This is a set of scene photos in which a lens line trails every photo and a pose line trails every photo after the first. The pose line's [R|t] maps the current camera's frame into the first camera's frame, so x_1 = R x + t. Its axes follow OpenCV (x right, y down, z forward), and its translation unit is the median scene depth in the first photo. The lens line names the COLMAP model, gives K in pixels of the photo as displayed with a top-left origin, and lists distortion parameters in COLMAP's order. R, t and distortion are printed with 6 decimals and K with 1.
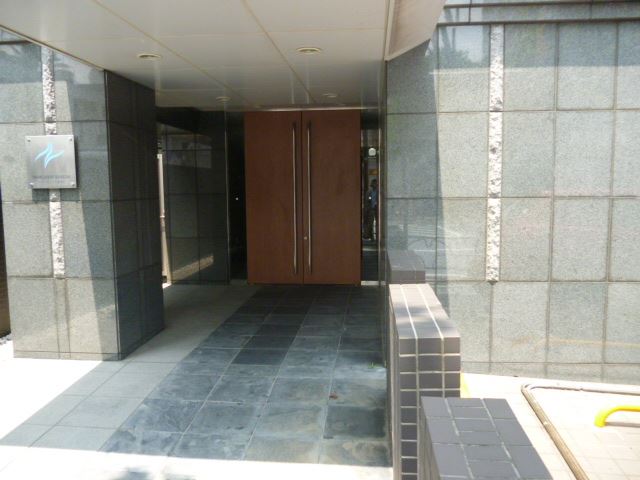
lens RADIAL K [[584.0, 0, 321.2], [0, 584.0, 242.1], [0, 0, 1]] dist [0.015488, 0.000000]
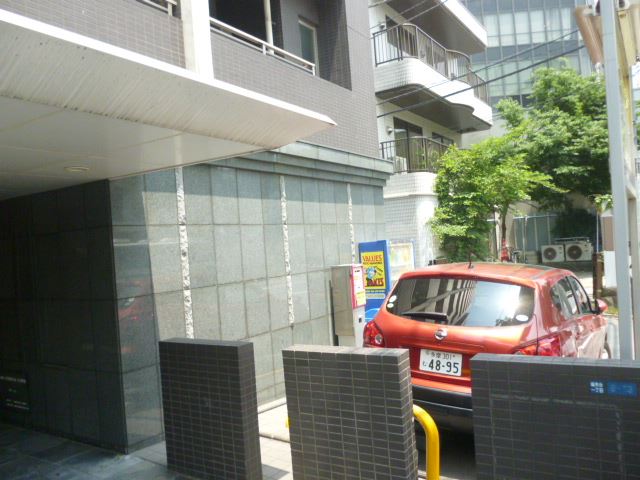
lens RADIAL K [[528.0, 0, 319.5], [0, 528.0, 239.3], [0, 0, 1]] dist [-0.046171, 0.008439]
pose [[0.479897, -0.013718, 0.877218, -0.599641], [0.171424, 0.982071, -0.078423, -0.043590], [-0.860414, 0.188011, 0.473644, 0.169717]]
